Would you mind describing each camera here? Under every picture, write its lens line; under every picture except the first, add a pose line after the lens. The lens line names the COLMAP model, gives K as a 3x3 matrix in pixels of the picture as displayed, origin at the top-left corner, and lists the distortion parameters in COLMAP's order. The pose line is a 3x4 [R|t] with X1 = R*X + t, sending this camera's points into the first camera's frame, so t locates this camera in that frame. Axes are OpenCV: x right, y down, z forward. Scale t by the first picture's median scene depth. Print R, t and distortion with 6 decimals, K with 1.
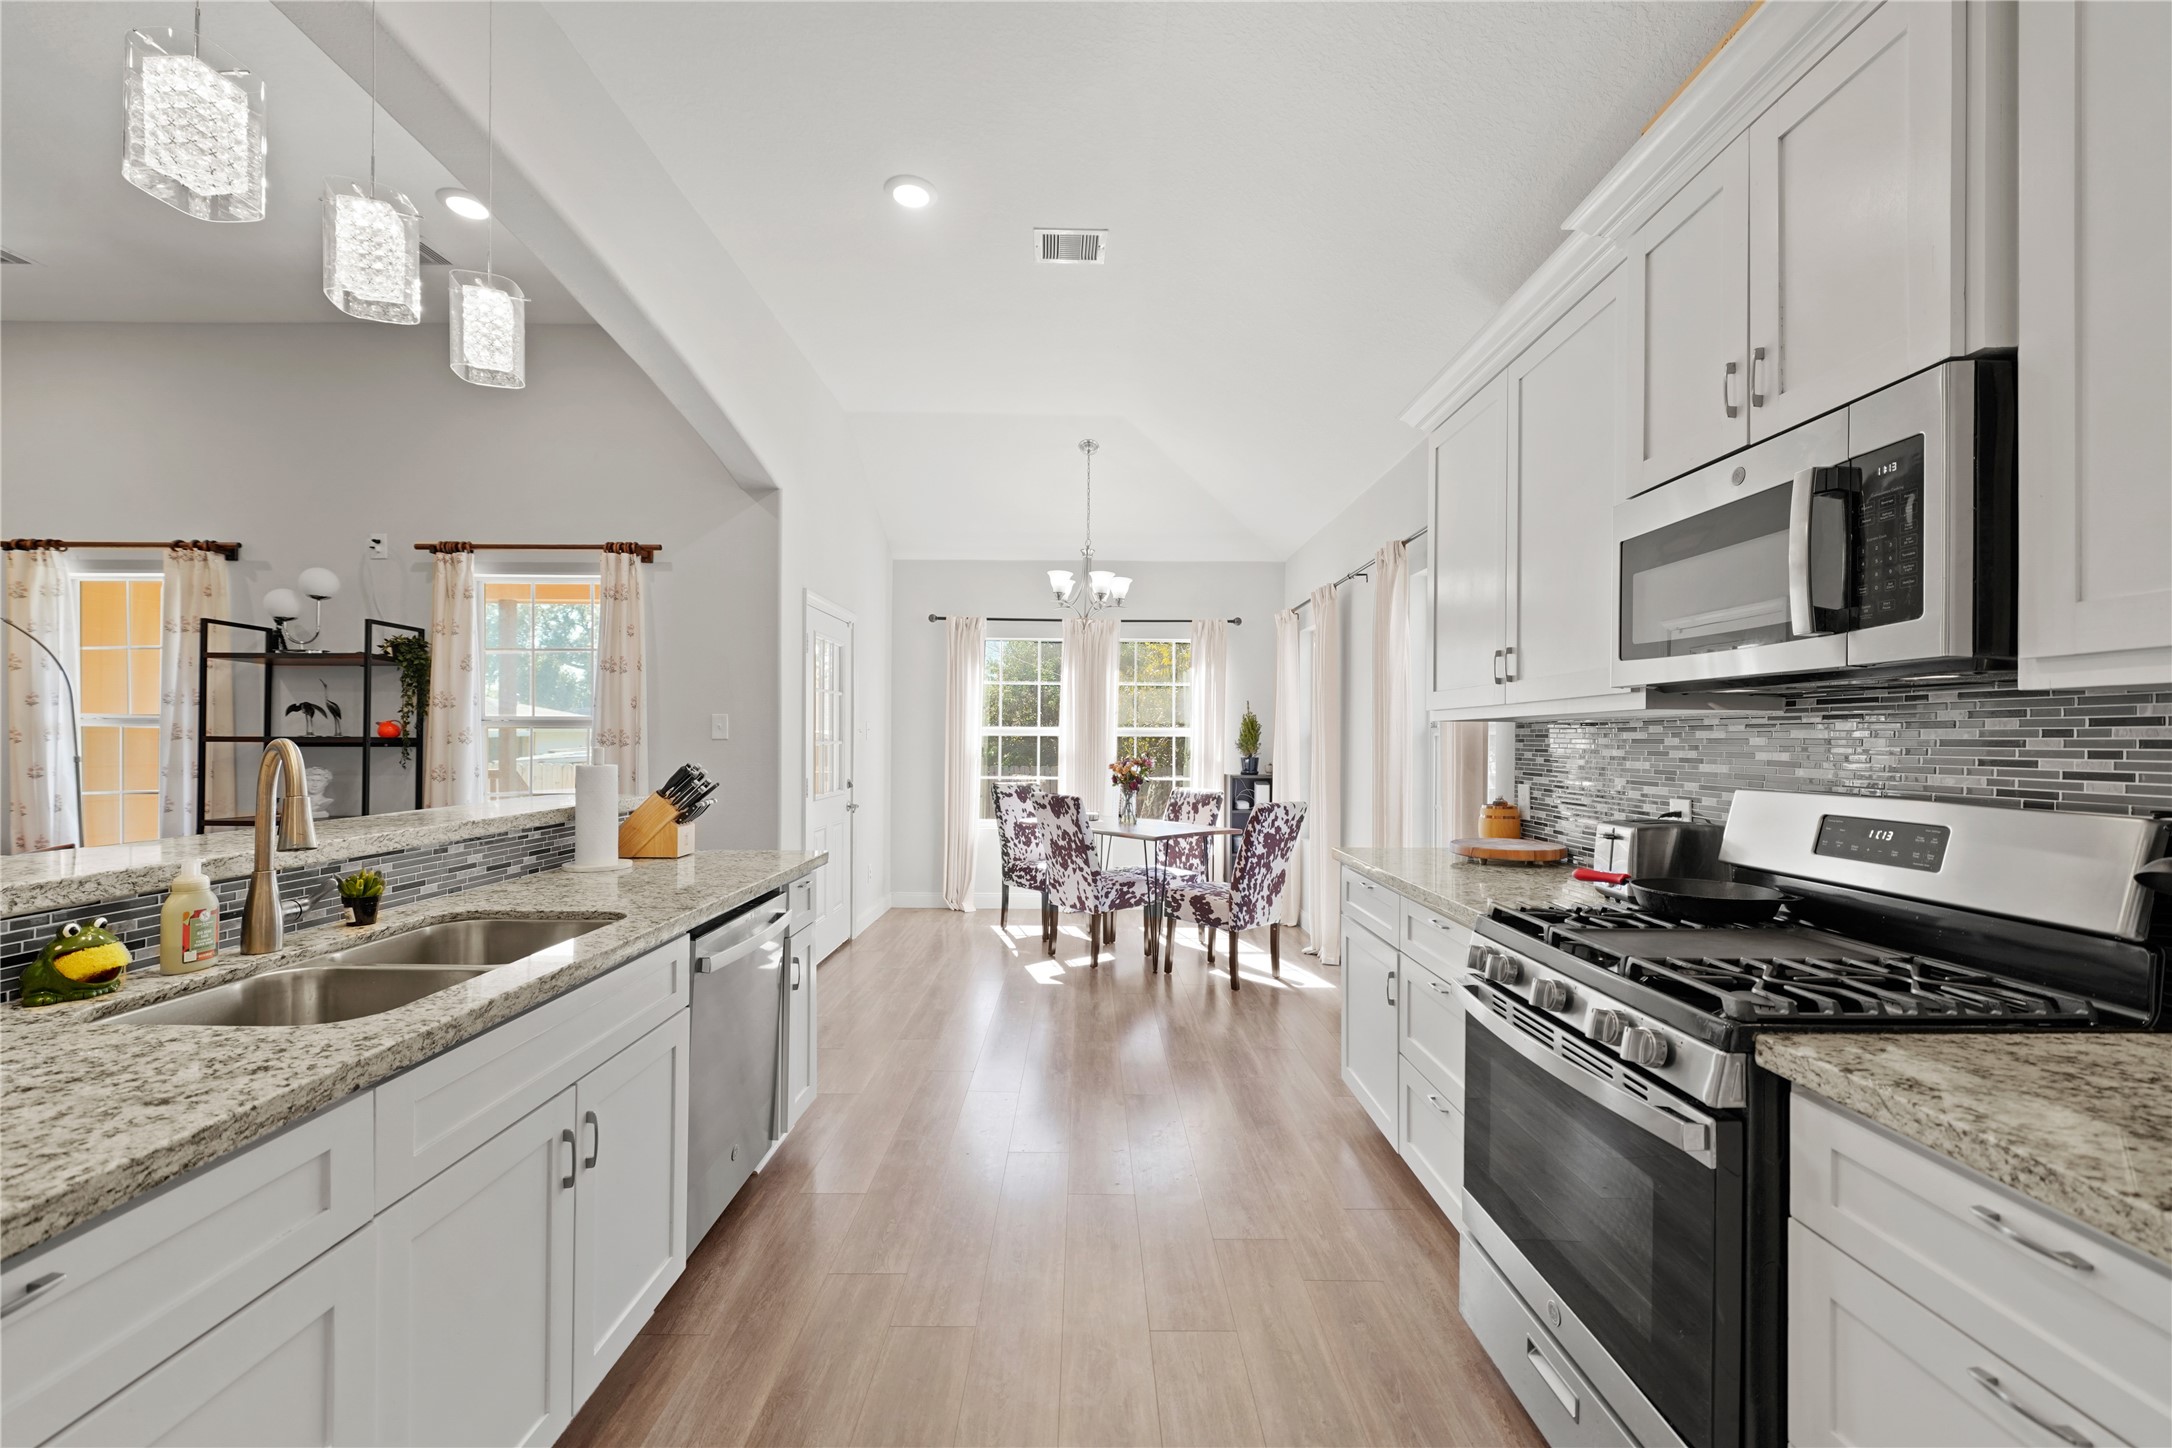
lens RADIAL K [[876.5, 0, 1083.9], [0, 876.5, 731.3], [0, 0, 1]] dist [0.000165, 0.000001]
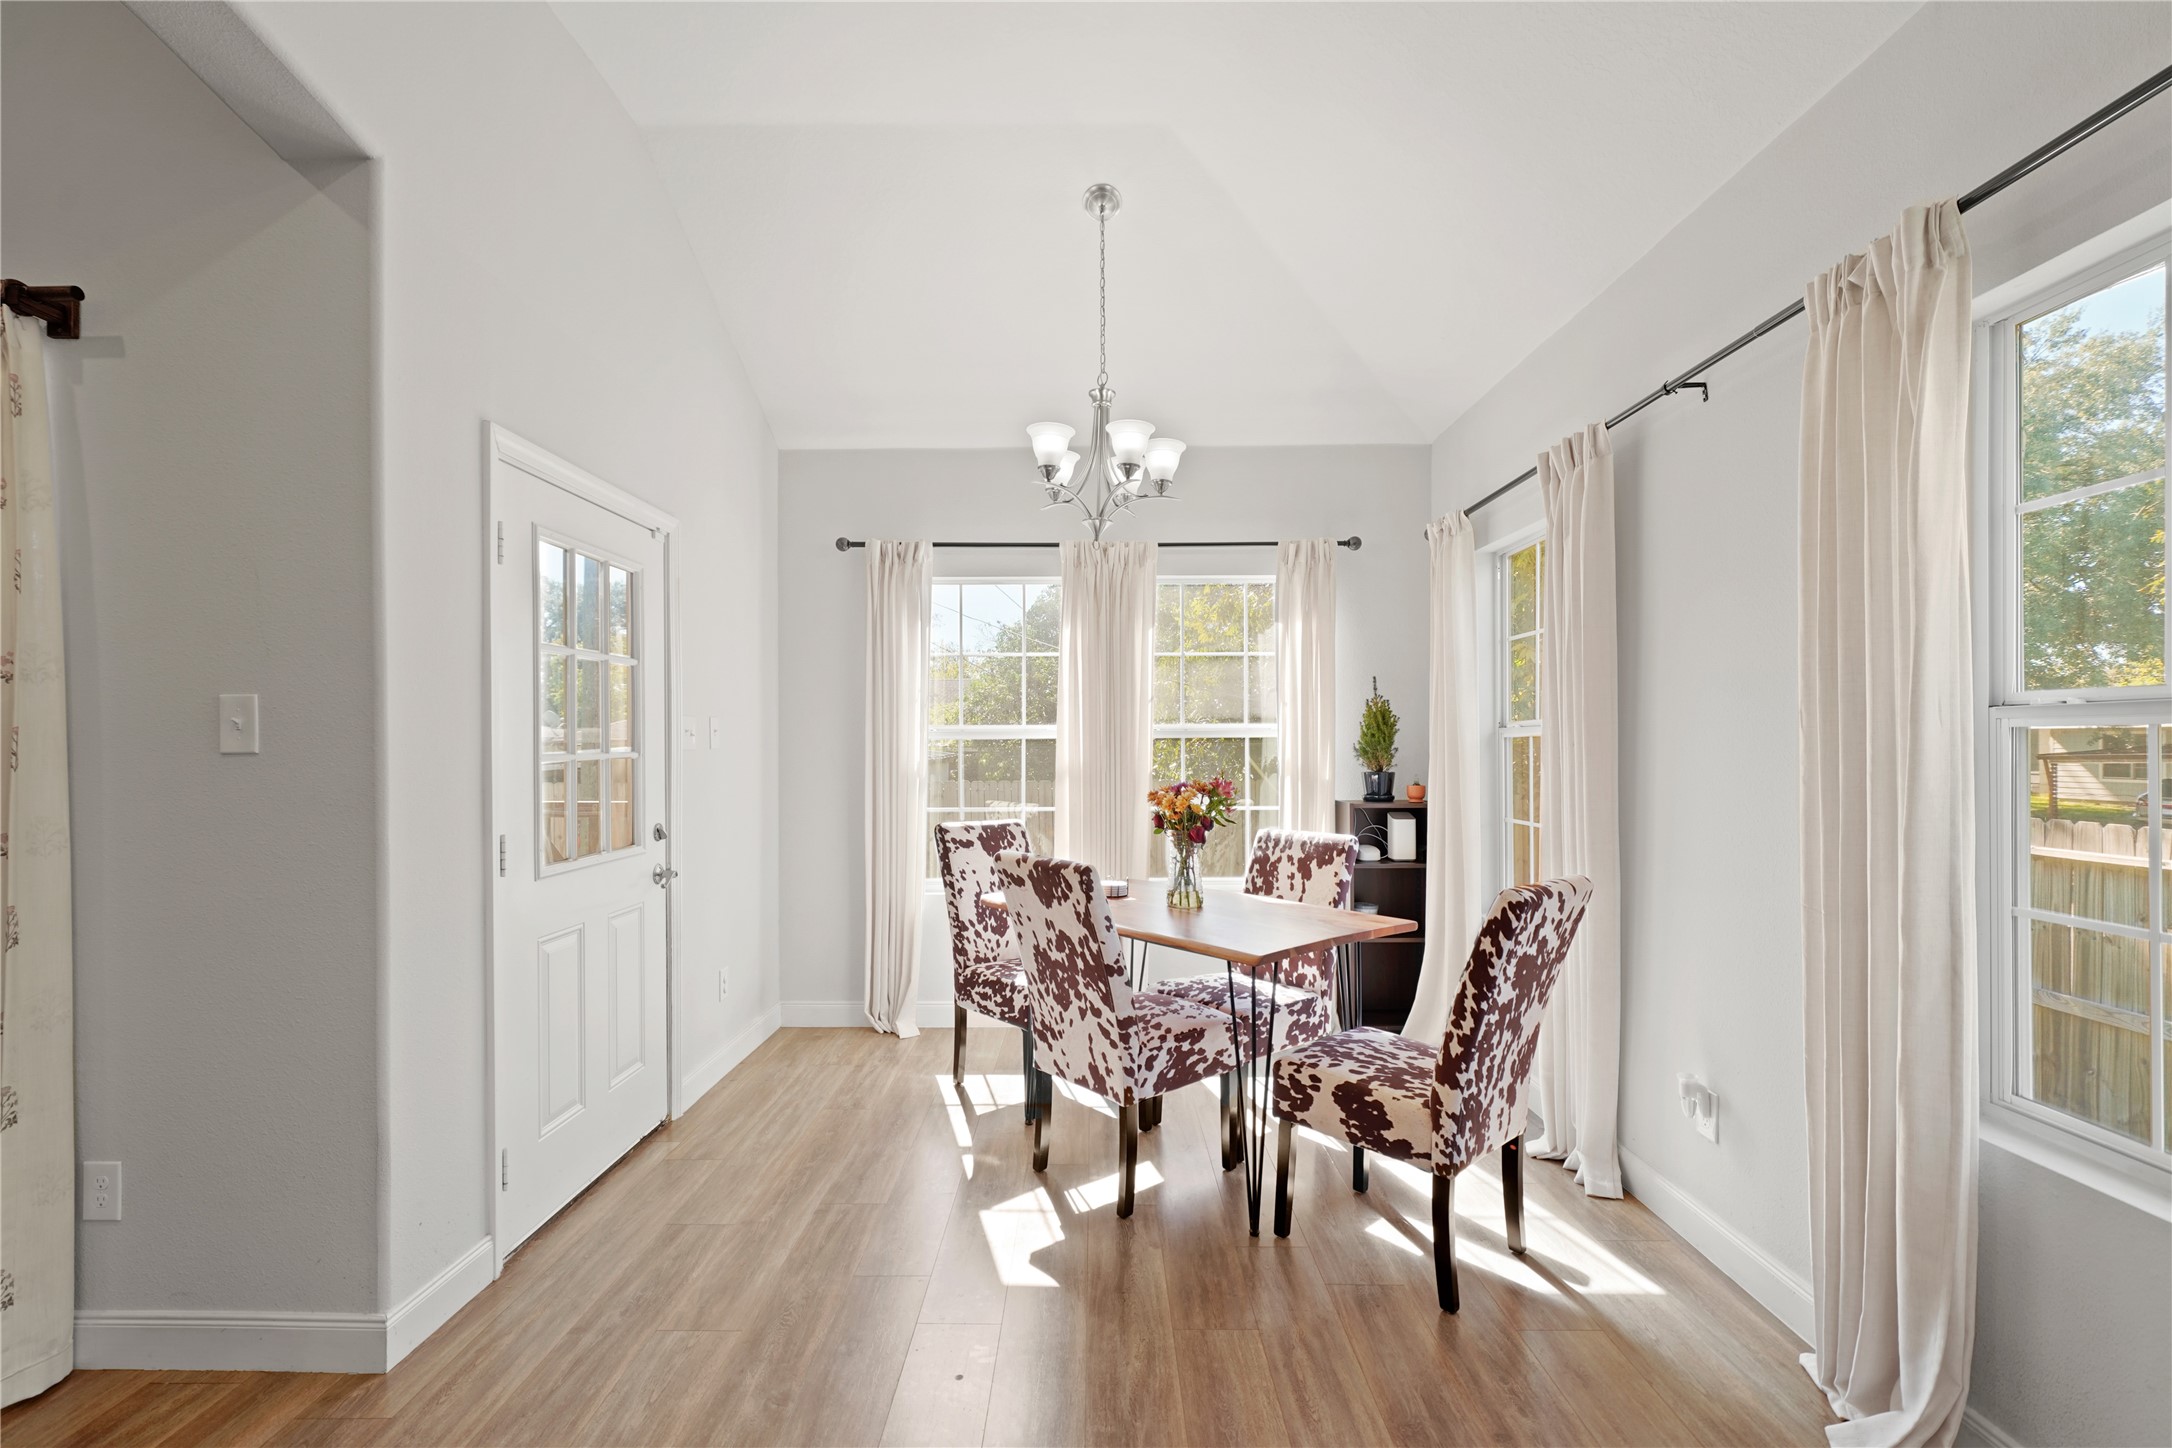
lens RADIAL K [[939.0, 0, 1084.0], [0, 939.0, 734.3], [0, 0, 1]] dist [0.000039, -0.000004]
pose [[0.999885, -0.010298, -0.011120, -0.002598], [0.010290, 0.999947, -0.000779, 0.003384], [0.011127, 0.000664, 0.999938, 0.441859]]
